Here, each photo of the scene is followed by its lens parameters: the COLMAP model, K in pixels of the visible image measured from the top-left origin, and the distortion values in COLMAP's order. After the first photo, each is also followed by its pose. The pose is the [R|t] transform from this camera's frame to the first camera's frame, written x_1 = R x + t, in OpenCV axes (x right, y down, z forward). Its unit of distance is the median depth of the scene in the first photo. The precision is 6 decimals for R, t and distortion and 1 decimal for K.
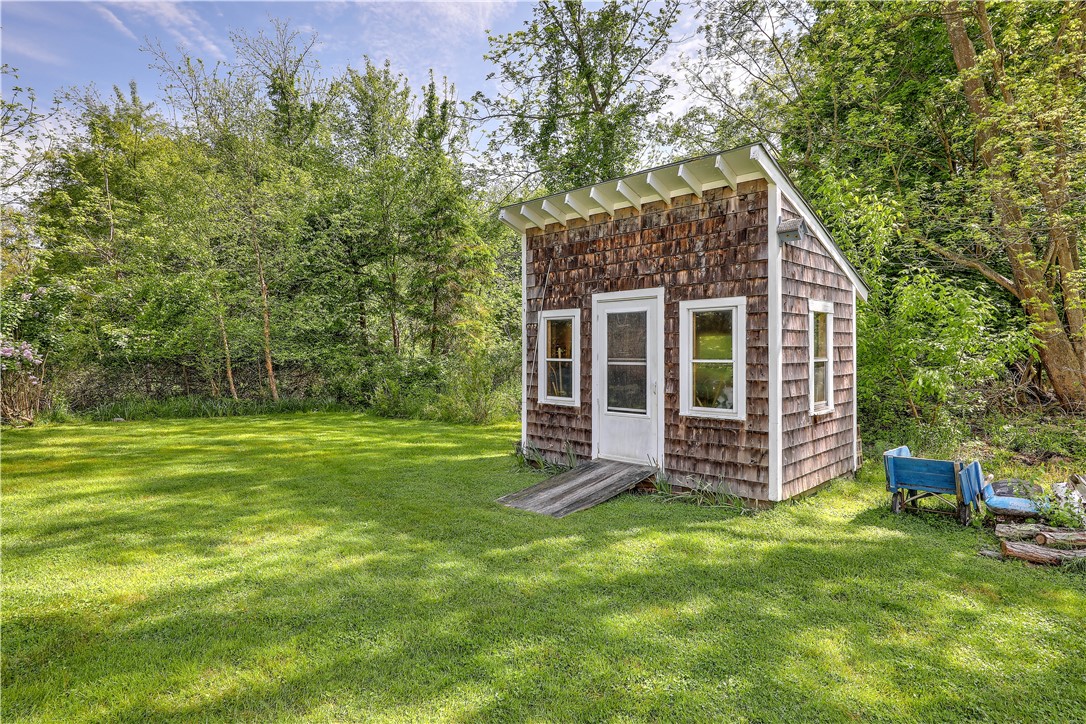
lens RADIAL K [[568.0, 0, 543.0], [0, 568.0, 362.0], [0, 0, 1]] dist [-0.000633, -0.000102]
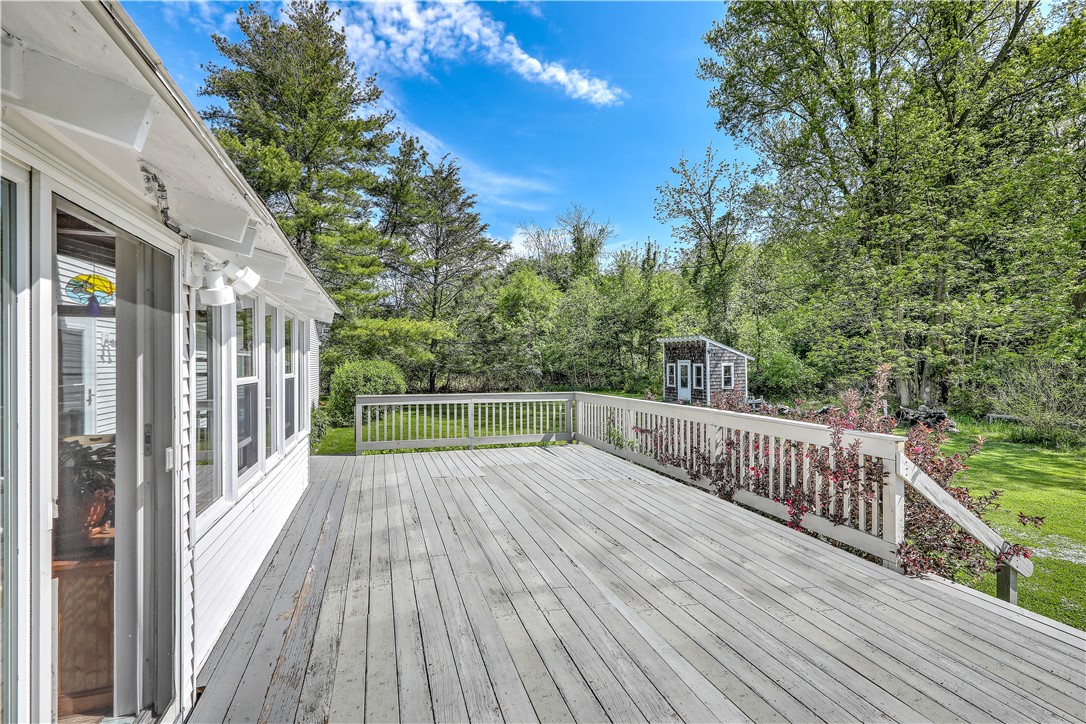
lens RADIAL K [[480.9, 0, 526.1], [0, 480.9, 361.1], [0, 0, 1]] dist [-0.000230, -0.000070]
pose [[0.886854, -0.010260, -0.461936, 0.676238], [0.007681, 0.999943, -0.007463, -0.087348], [0.461986, 0.003070, 0.886882, -2.455666]]
